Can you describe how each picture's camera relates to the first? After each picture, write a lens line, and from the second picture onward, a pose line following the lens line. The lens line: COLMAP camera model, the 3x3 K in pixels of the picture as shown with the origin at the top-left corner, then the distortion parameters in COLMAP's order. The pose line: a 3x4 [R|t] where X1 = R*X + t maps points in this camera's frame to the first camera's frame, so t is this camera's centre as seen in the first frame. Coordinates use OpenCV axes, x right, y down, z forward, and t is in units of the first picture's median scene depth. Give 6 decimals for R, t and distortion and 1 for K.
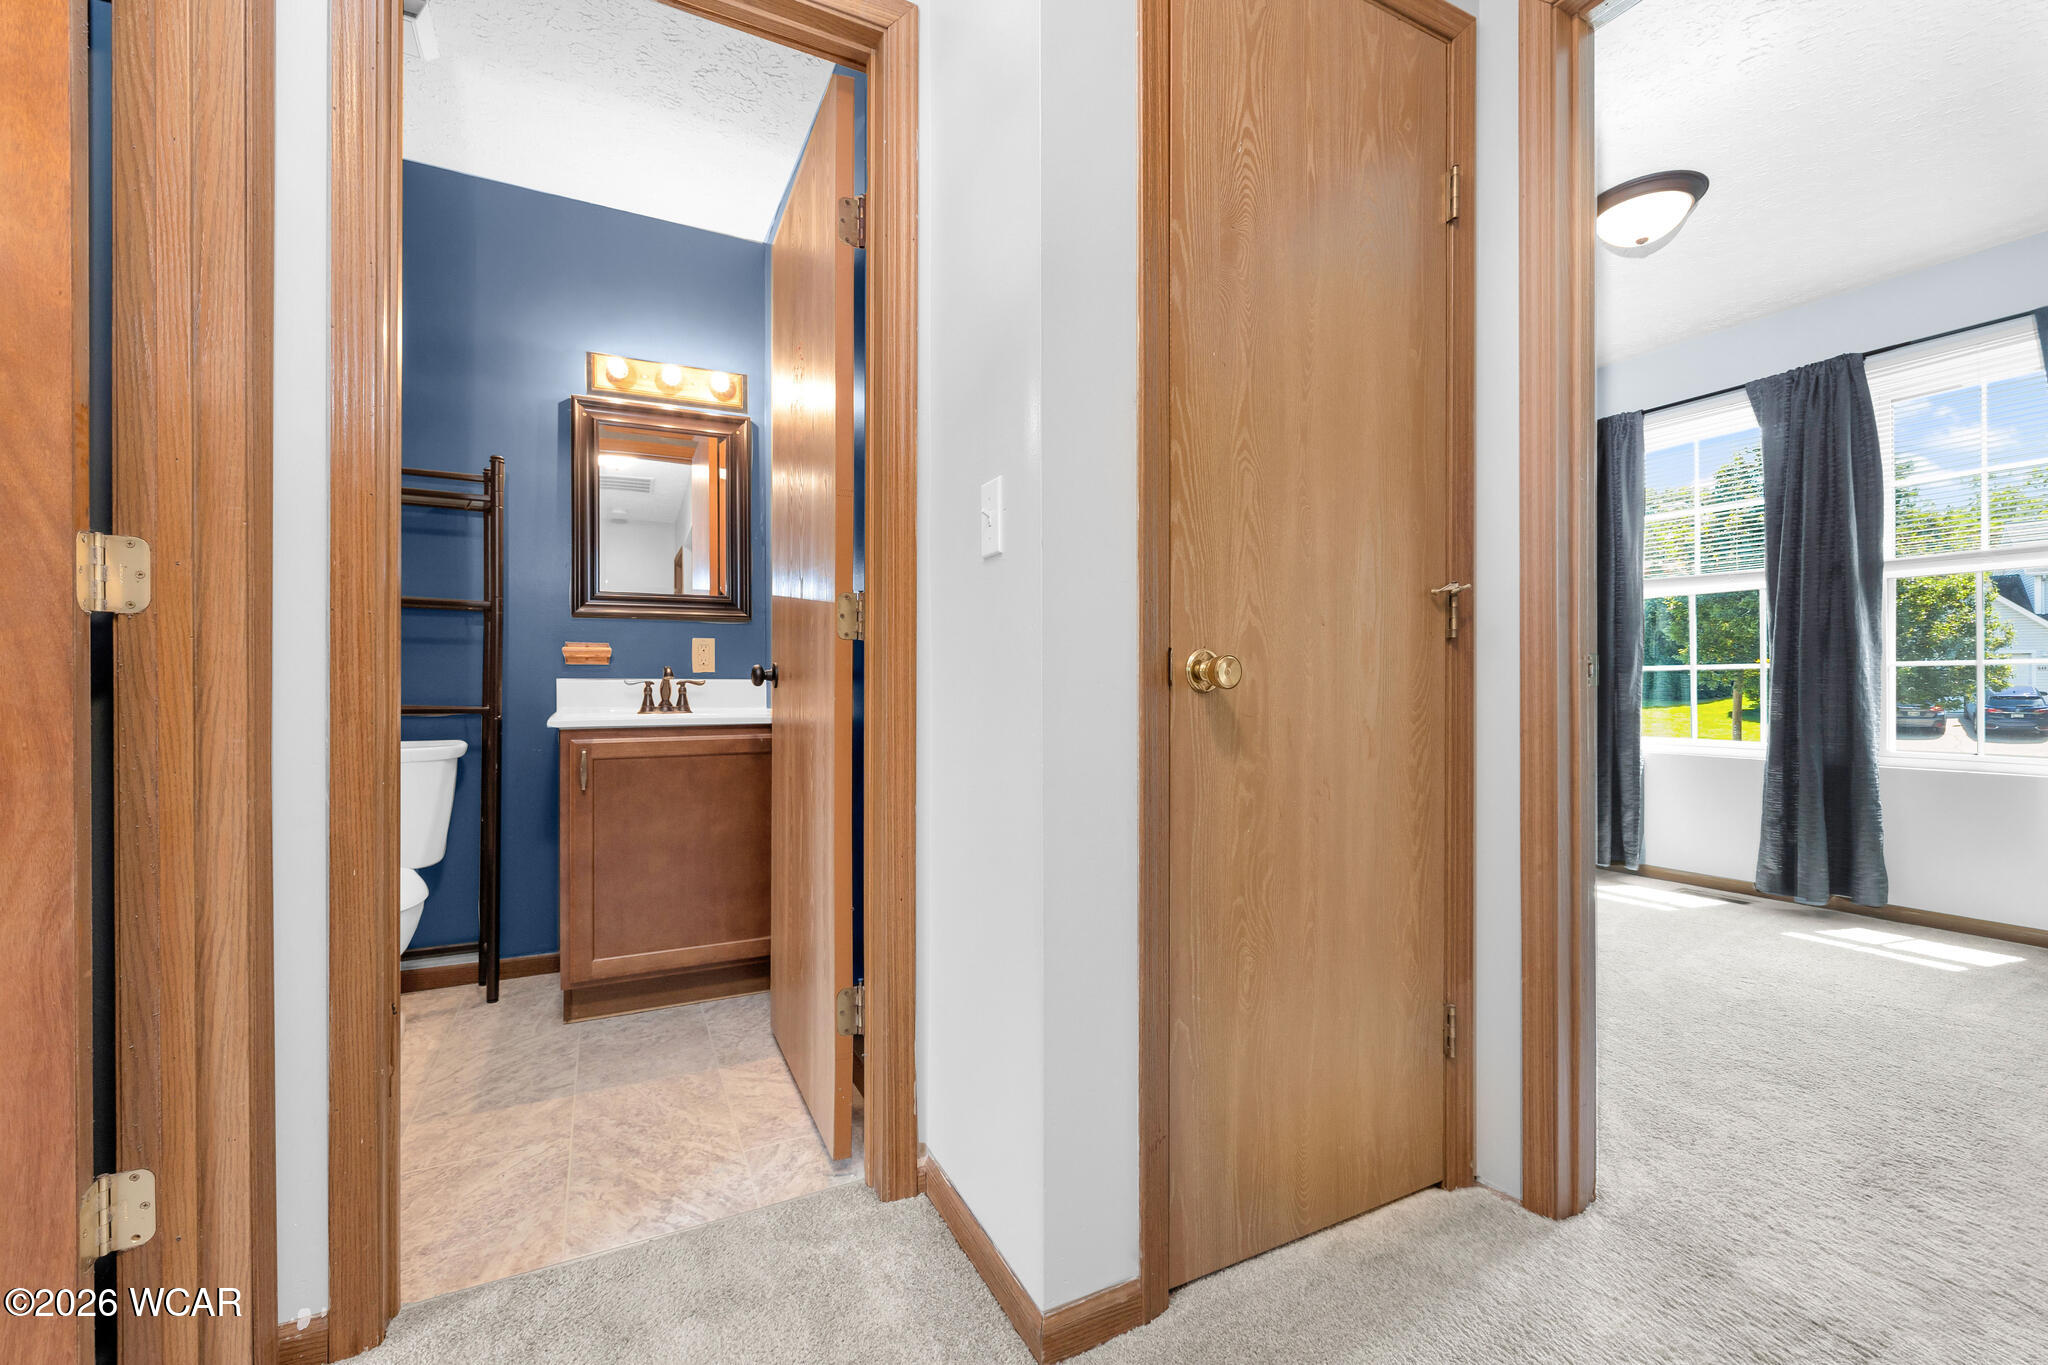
lens RADIAL K [[855.9, 0, 1027.2], [0, 855.9, 681.3], [0, 0, 1]] dist [-0.001550, -0.000101]
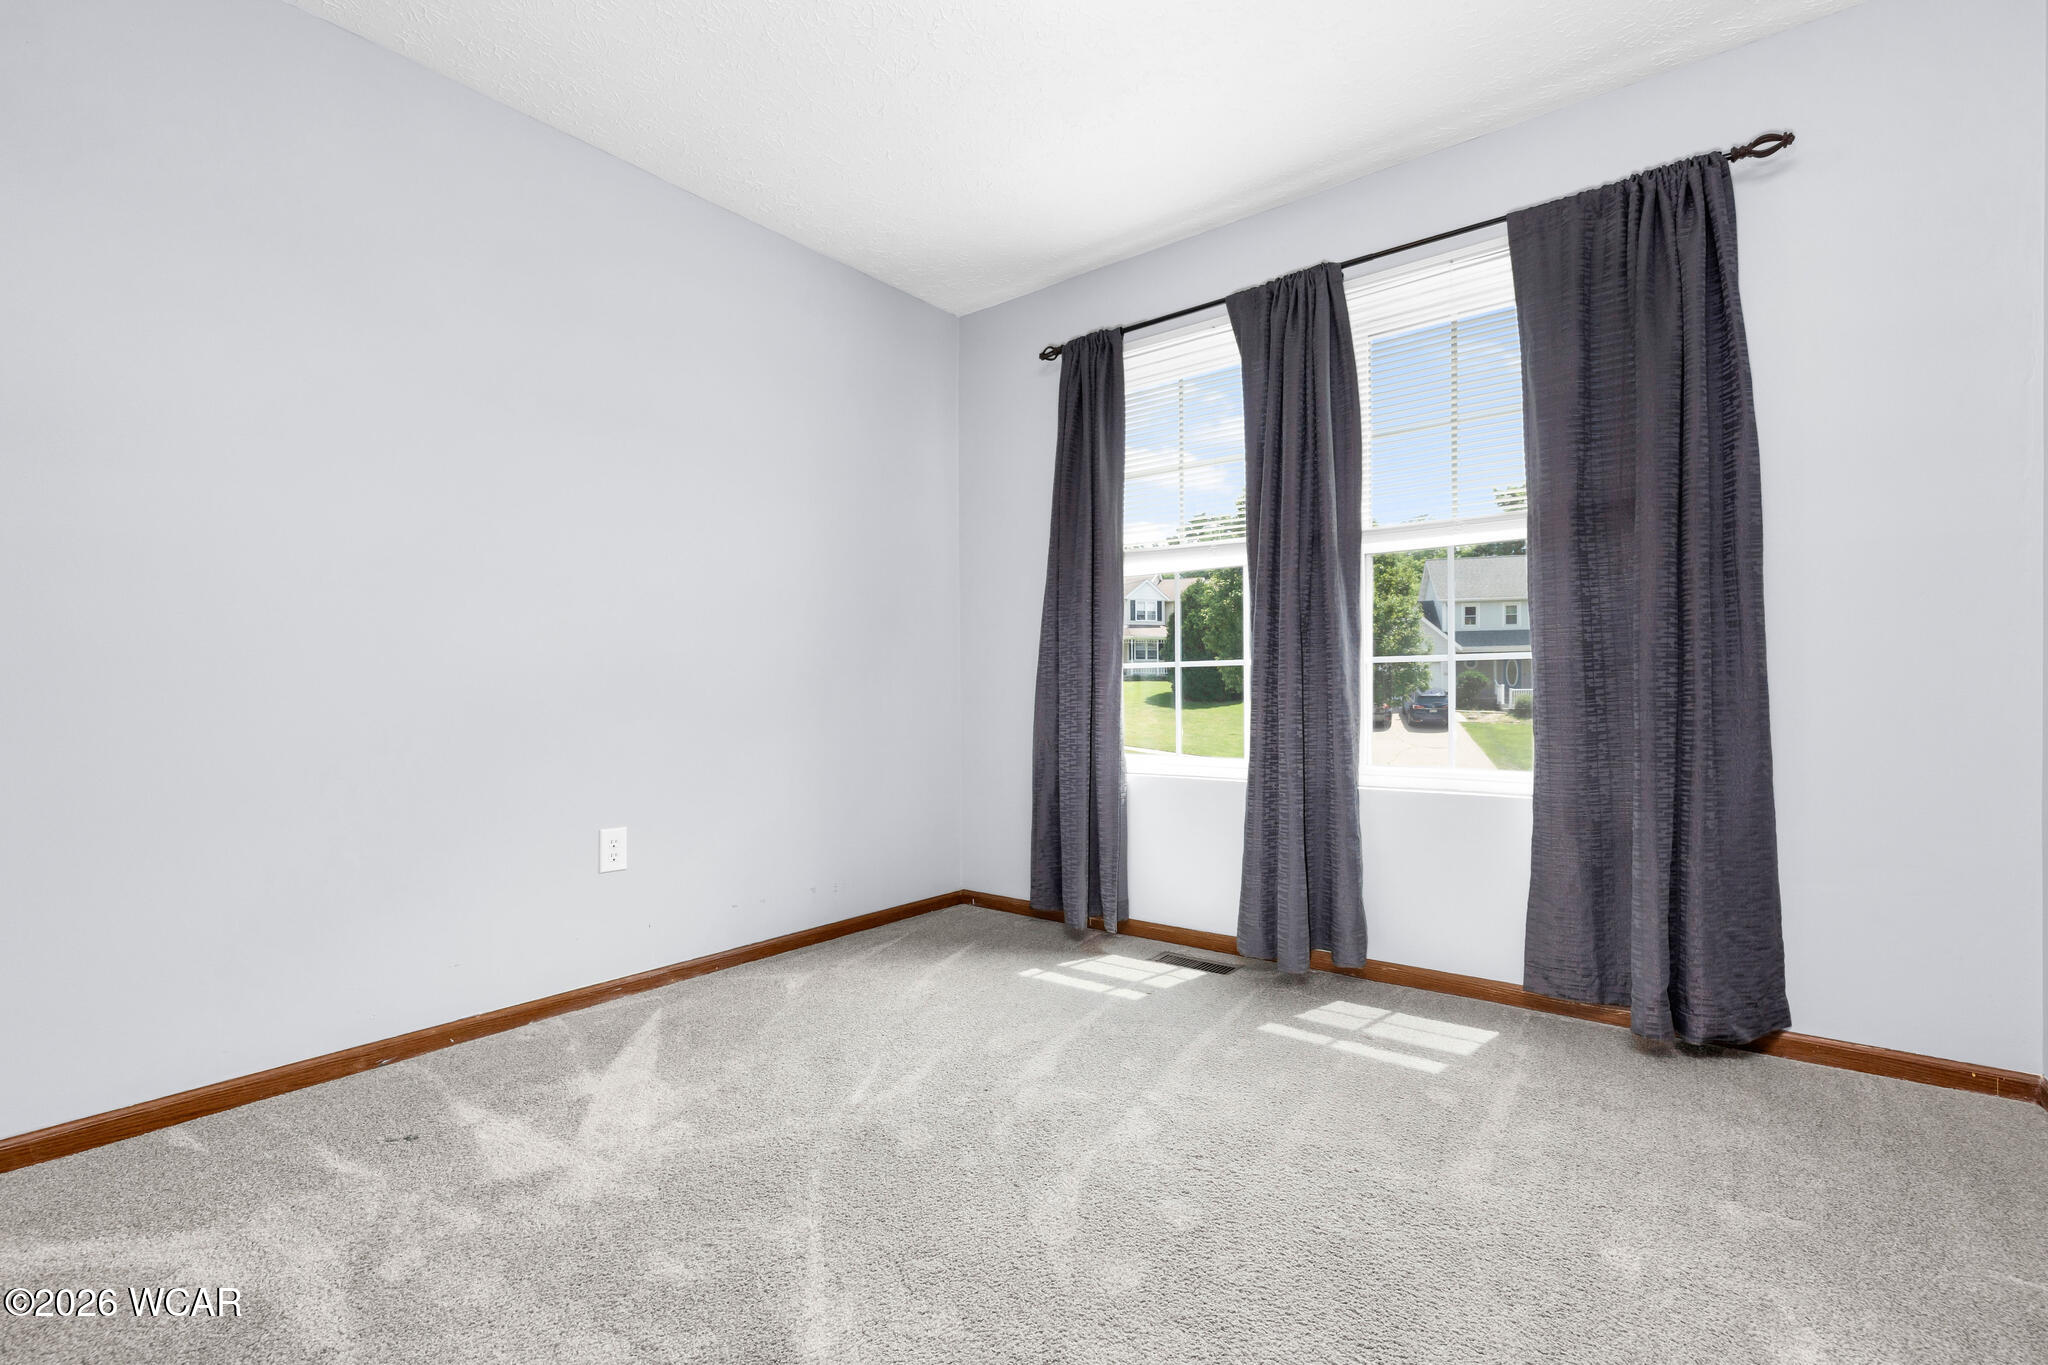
lens RADIAL K [[855.9, 0, 1027.2], [0, 855.9, 681.3], [0, 0, 1]] dist [-0.001550, -0.000101]
pose [[0.911634, 0.000962, 0.411002, 0.371392], [0.000628, 0.999993, -0.003733, 0.002316], [-0.411003, 0.003662, 0.911627, 0.382144]]
